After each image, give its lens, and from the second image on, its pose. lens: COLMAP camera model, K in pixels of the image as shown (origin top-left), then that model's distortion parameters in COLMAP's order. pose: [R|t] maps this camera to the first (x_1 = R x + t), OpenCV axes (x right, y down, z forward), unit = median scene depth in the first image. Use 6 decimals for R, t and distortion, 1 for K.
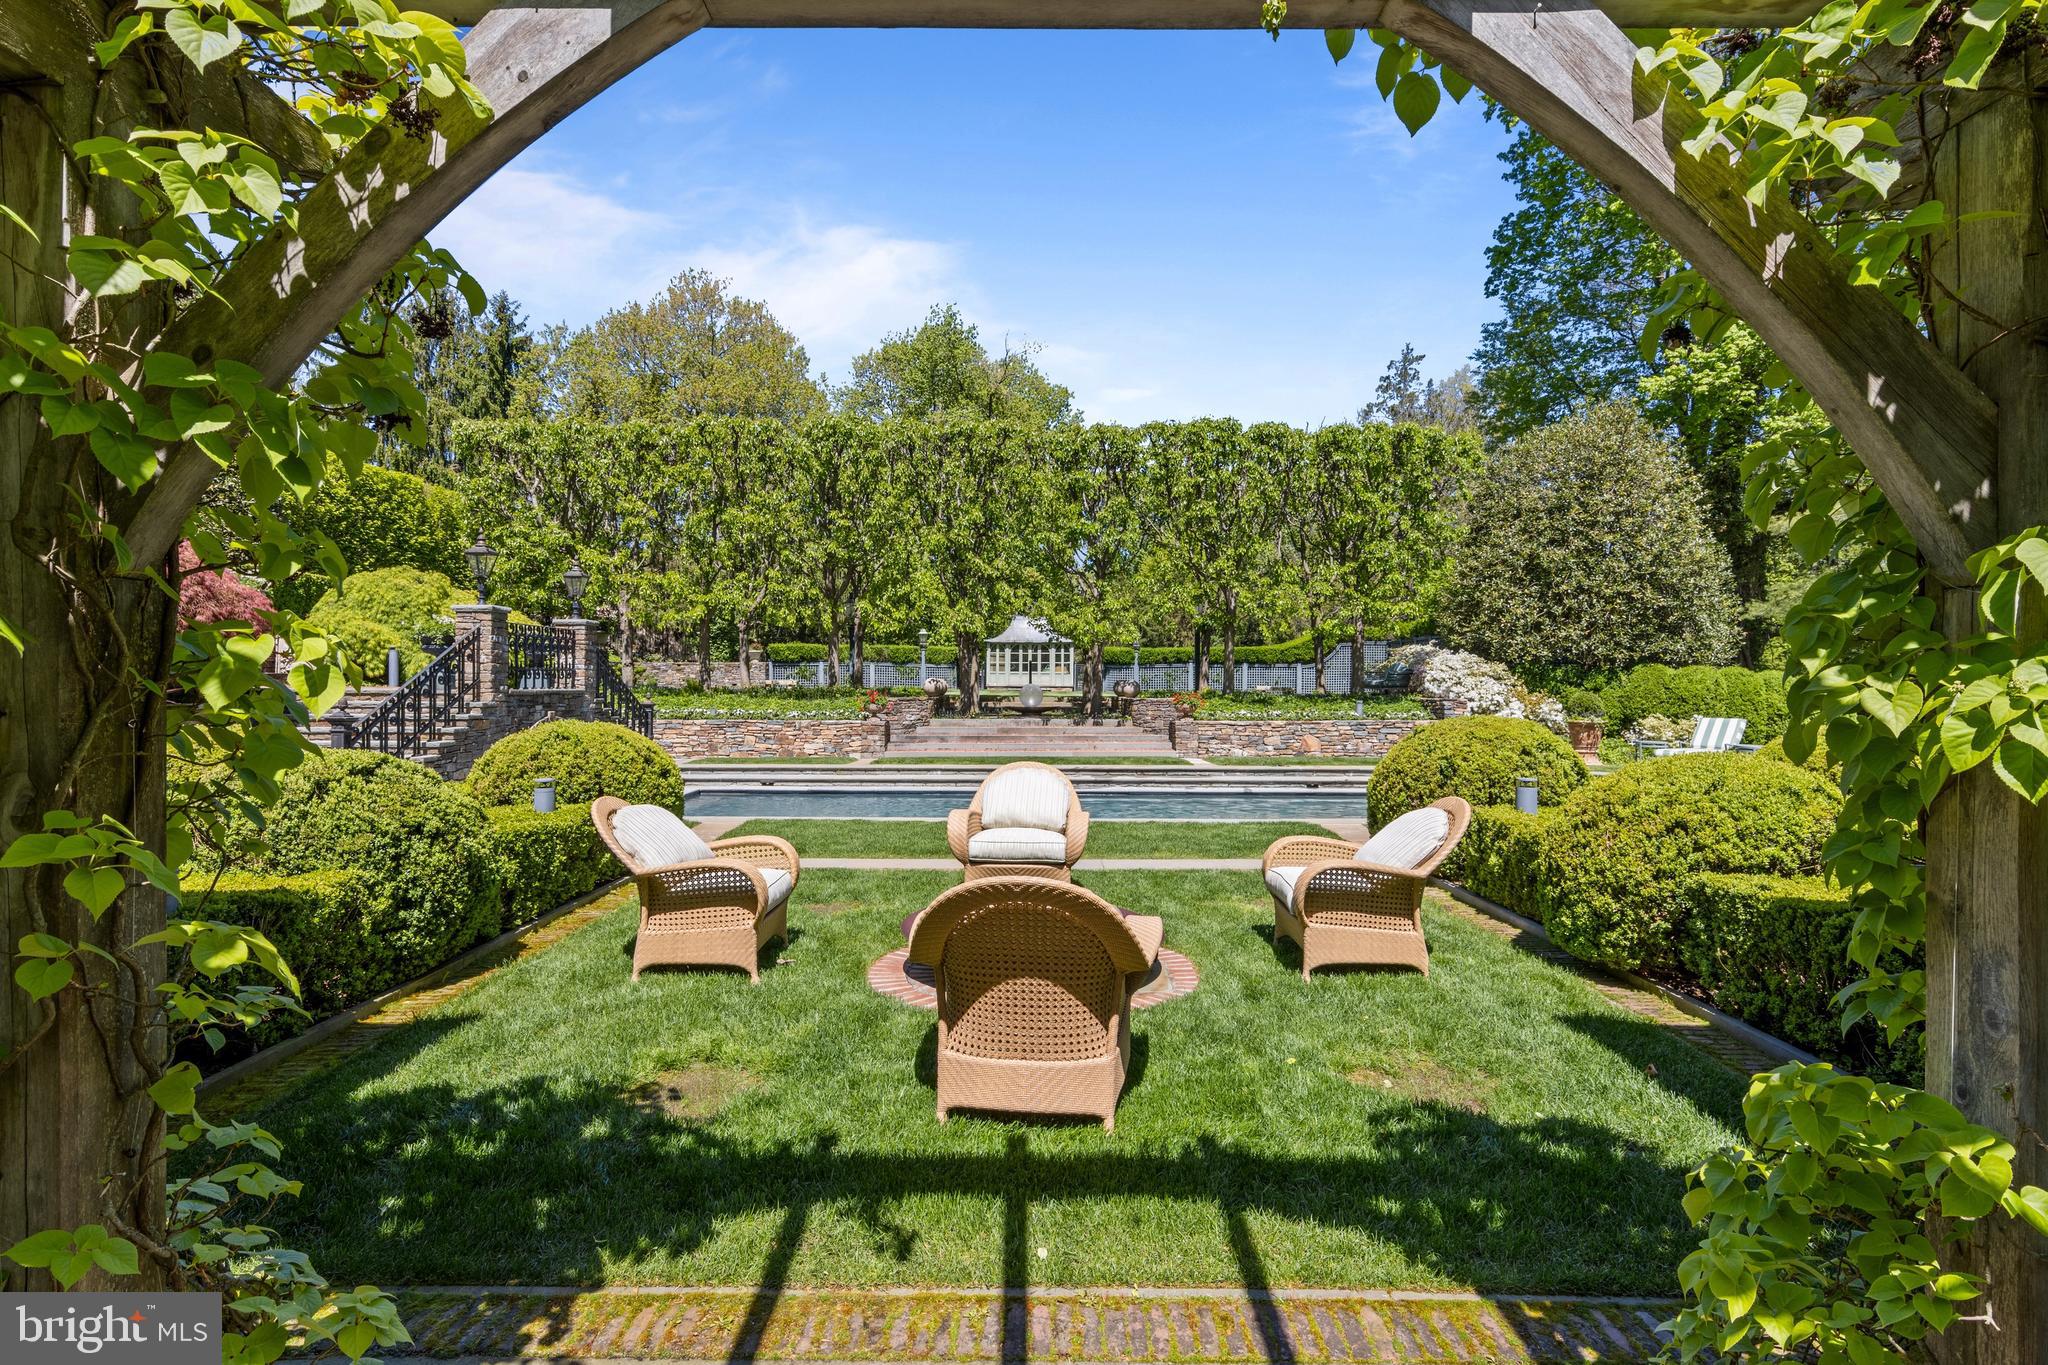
lens RADIAL K [[1046.4, 0, 1028.7], [0, 1046.4, 682.3], [0, 0, 1]] dist [0.013043, -0.002938]
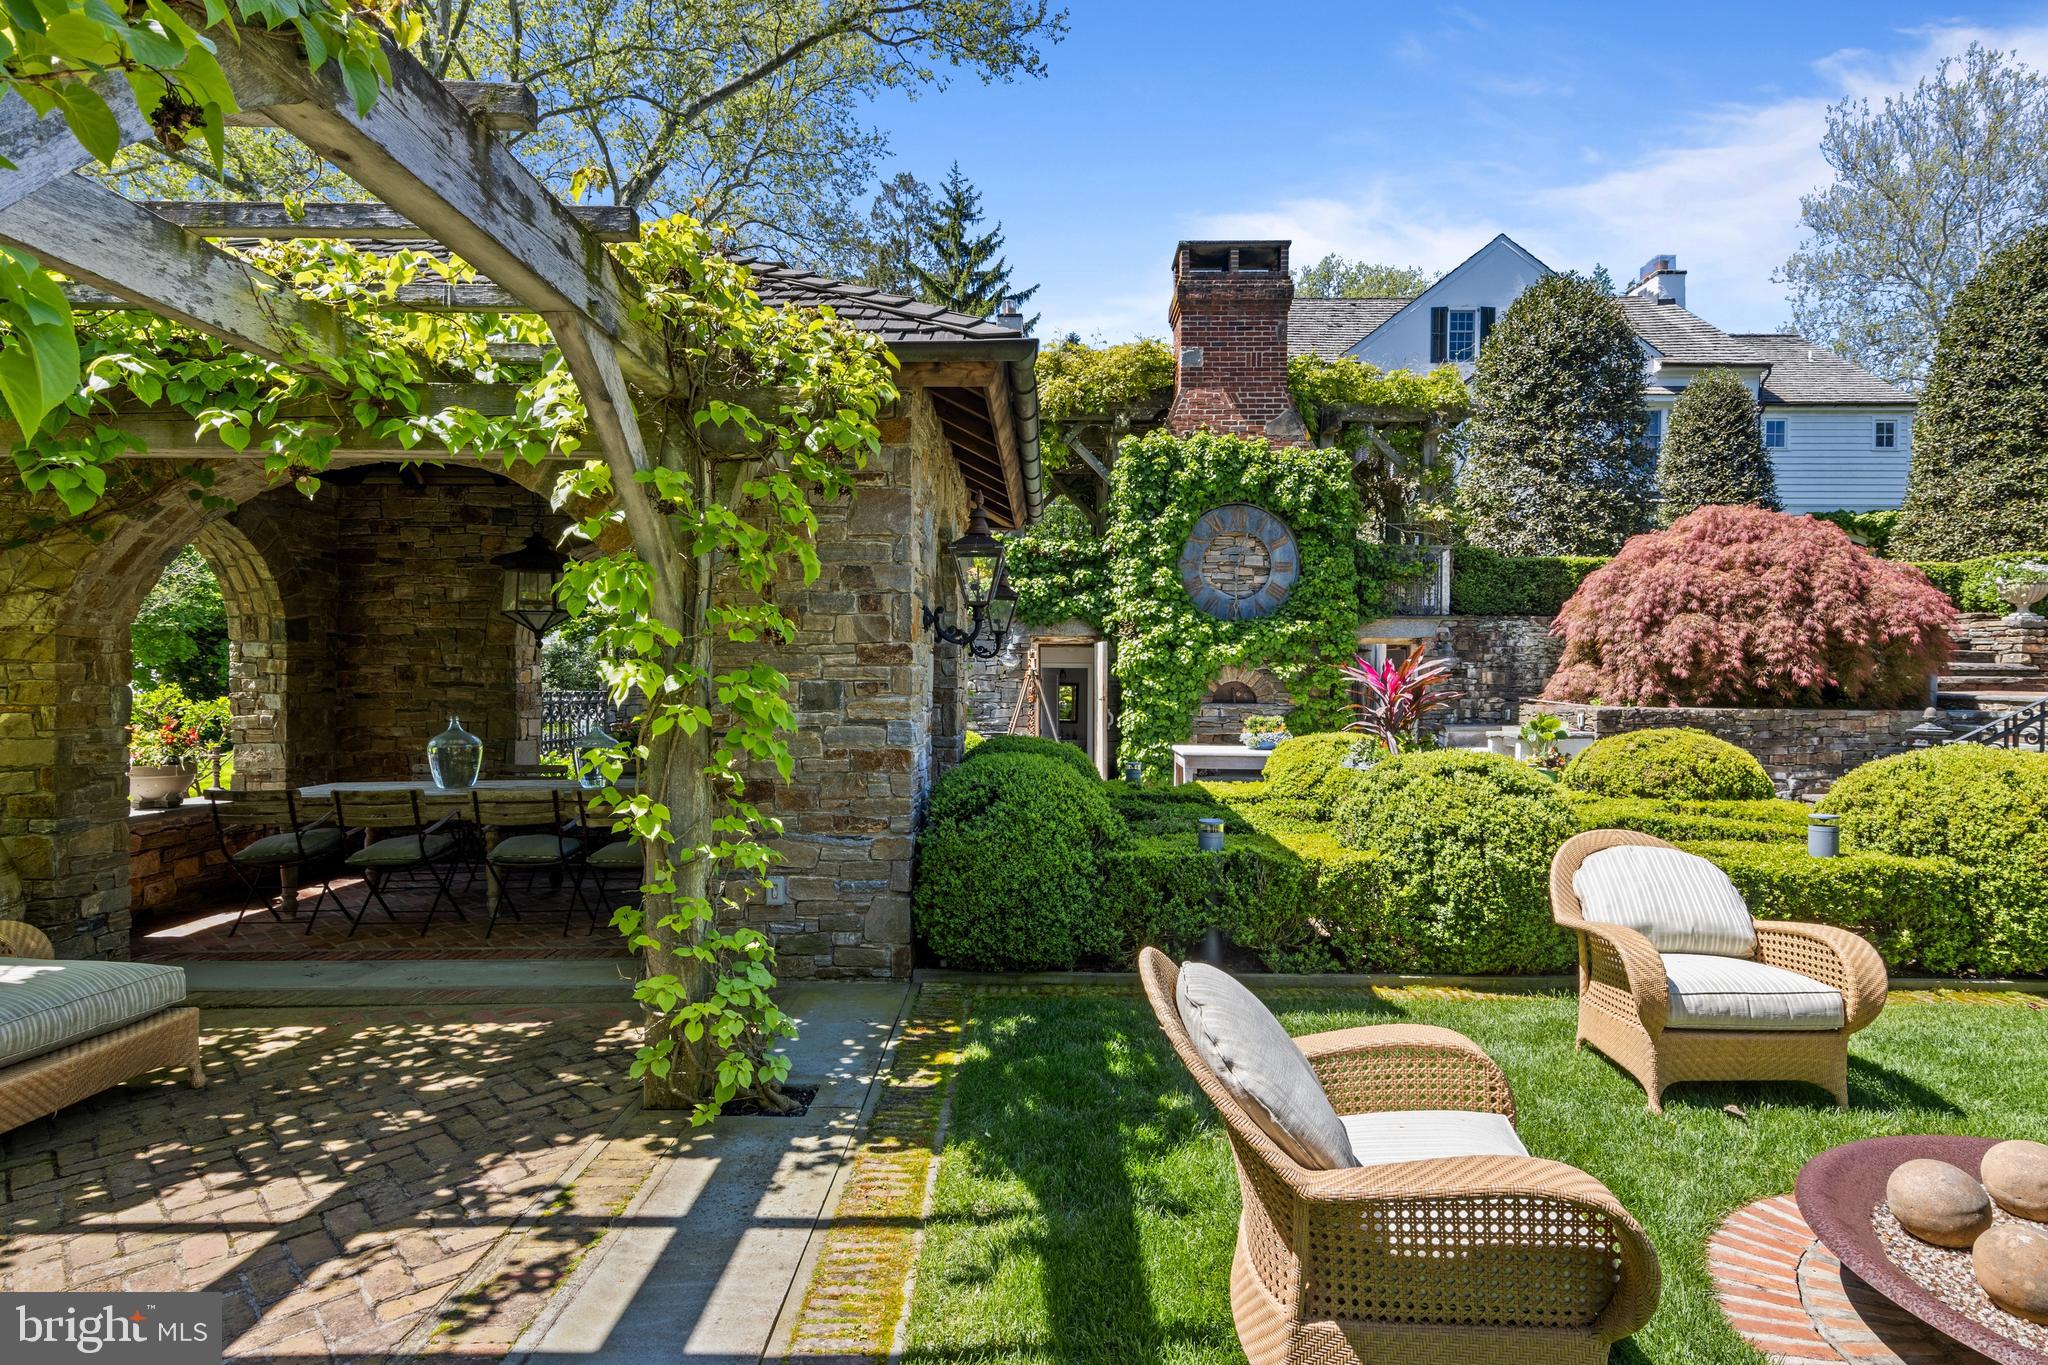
lens RADIAL K [[1046.4, 0, 1031.8], [0, 1046.4, 682.3], [0, 0, 1]] dist [0.013043, -0.002938]
pose [[-0.008241, -0.000929, -0.999966, 0.476282], [-0.002291, 0.999997, -0.000910, -0.007041], [0.999963, 0.002283, -0.008243, 0.595456]]
